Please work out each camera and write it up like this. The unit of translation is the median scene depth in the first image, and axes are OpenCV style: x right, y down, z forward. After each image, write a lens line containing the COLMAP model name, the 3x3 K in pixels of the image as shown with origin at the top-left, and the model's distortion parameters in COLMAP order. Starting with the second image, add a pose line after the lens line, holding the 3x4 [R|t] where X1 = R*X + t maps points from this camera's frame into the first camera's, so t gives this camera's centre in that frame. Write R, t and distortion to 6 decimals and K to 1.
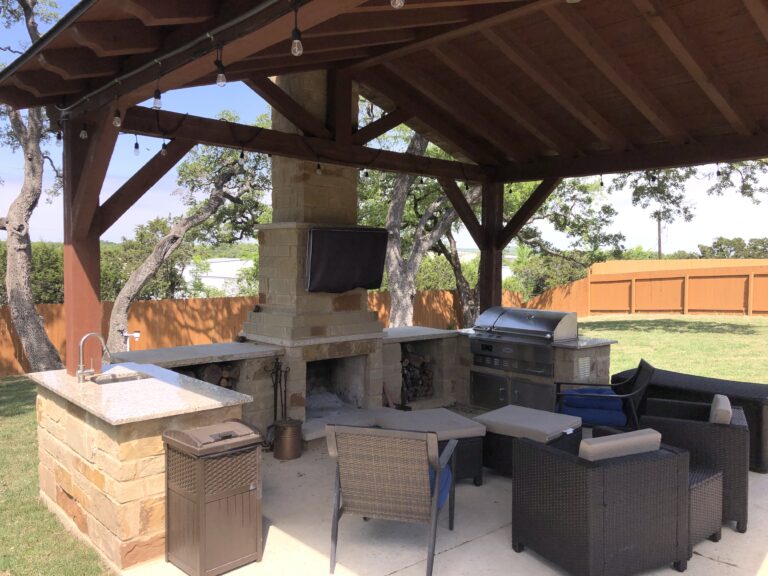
lens RADIAL K [[632.9, 0, 384.0], [0, 632.9, 288.0], [0, 0, 1]] dist [-0.003344, 0.001677]
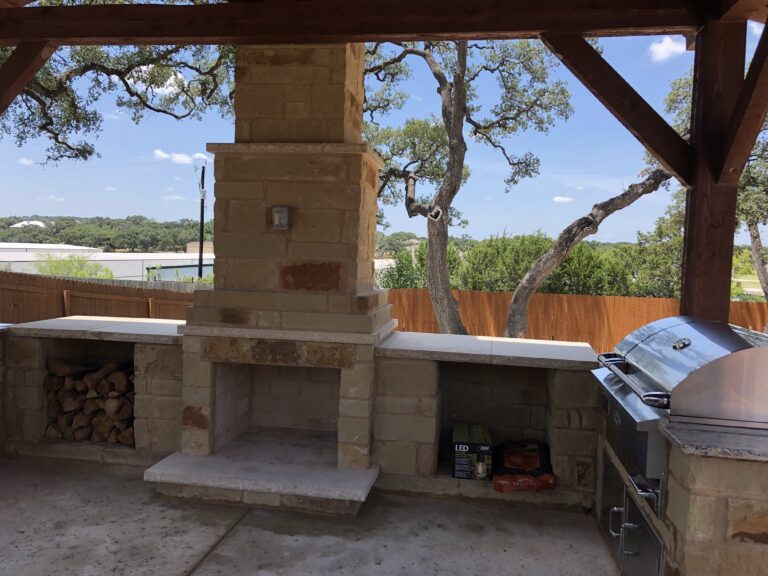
lens RADIAL K [[611.9, 0, 384.0], [0, 611.9, 288.0], [0, 0, 1]] dist [-0.008252, 0.008128]
pose [[0.627905, 0.066095, -0.775478, 0.436166], [-0.062692, 0.997445, 0.034252, 0.009604], [0.775761, 0.027109, 0.630445, 0.701688]]
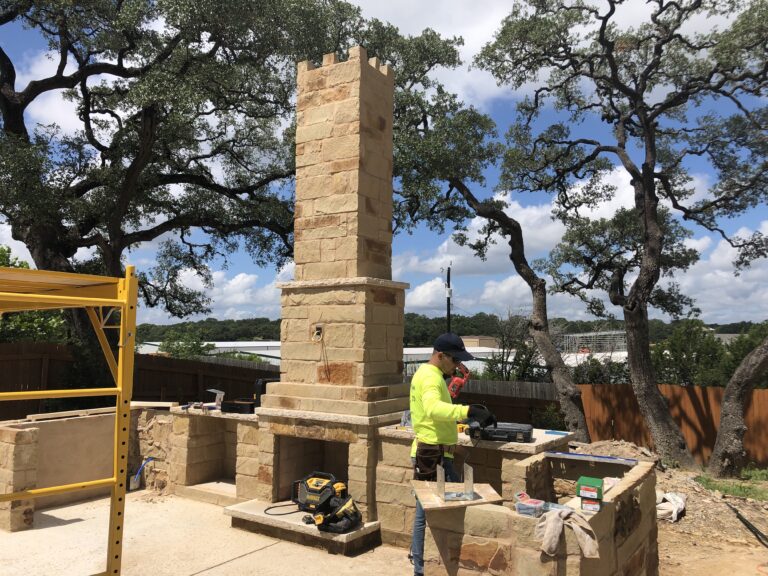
lens RADIAL K [[611.9, 0, 384.0], [0, 611.9, 288.0], [0, 0, 1]] dist [-0.008252, 0.008128]
pose [[0.237097, -0.076591, -0.968462, 0.736509], [-0.048241, 0.994729, -0.090479, -0.017764], [0.970288, 0.068171, 0.232152, 0.894851]]
